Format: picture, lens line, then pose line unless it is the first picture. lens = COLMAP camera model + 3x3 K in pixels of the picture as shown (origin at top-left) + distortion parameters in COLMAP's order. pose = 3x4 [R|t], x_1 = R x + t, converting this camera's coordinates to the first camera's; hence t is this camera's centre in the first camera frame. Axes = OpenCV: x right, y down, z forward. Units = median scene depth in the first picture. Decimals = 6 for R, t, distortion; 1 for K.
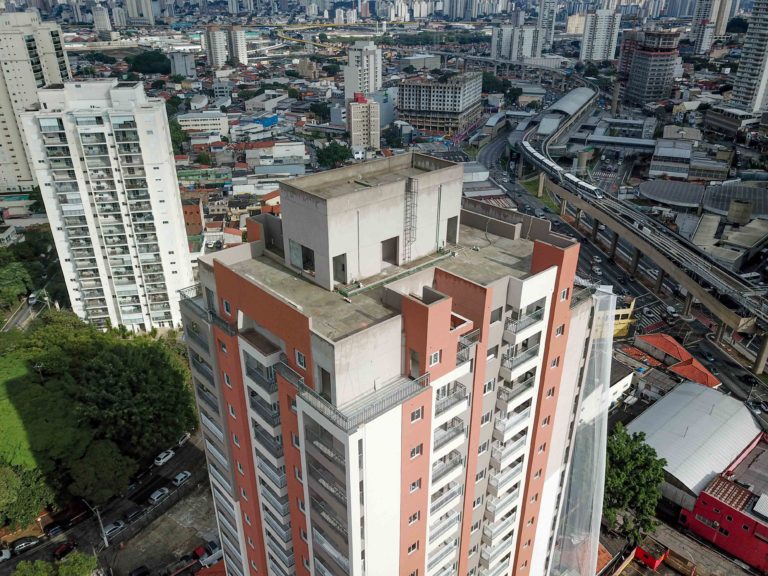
lens RADIAL K [[585.5, 0, 379.8], [0, 585.5, 290.0], [0, 0, 1]] dist [0.005280, 0.007283]
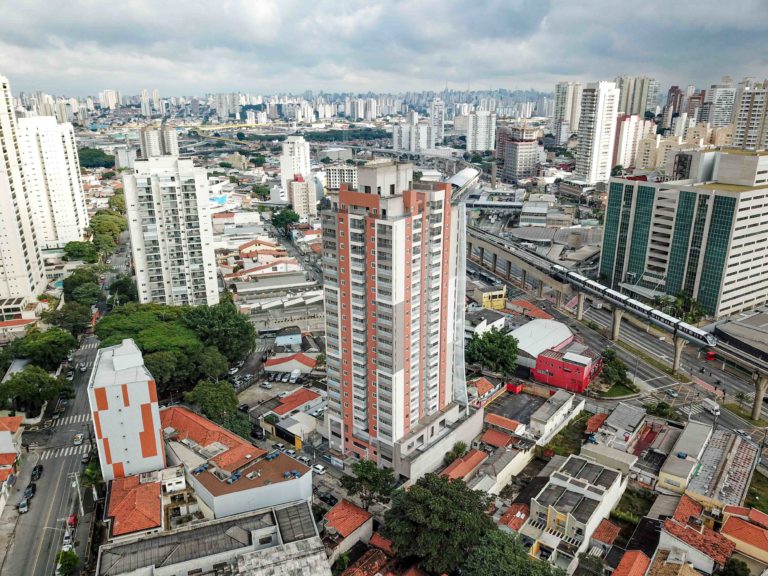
lens RADIAL K [[585.5, 0, 379.8], [0, 585.5, 290.0], [0, 0, 1]] dist [0.005280, 0.007283]
pose [[0.987385, -0.051381, 0.149772, -0.053662], [0.073146, 0.986922, -0.143649, 0.089768], [-0.140433, 0.152792, 0.978230, -0.192319]]
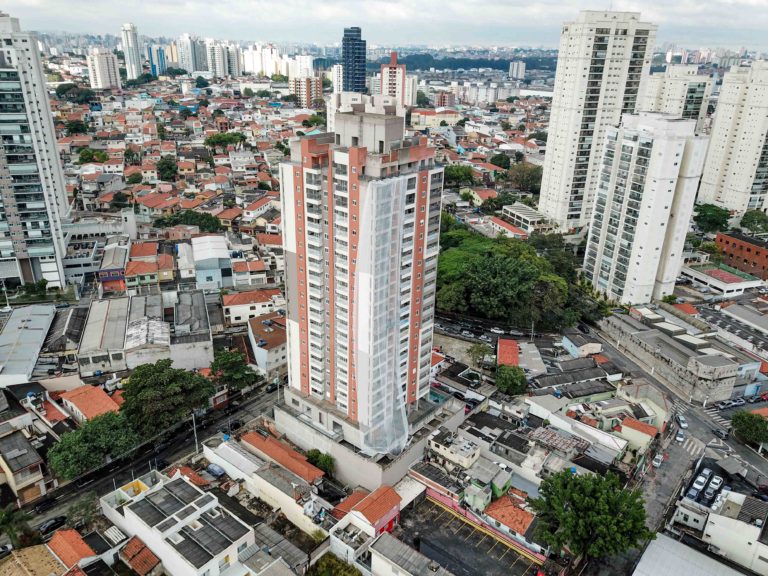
lens RADIAL K [[585.5, 0, 379.8], [0, 585.5, 290.0], [0, 0, 1]] dist [0.005280, 0.007283]
pose [[0.137642, 0.389546, -0.910664, 0.274436], [-0.465002, 0.837210, 0.287842, -0.032030], [0.874544, 0.383841, 0.296375, 0.054997]]
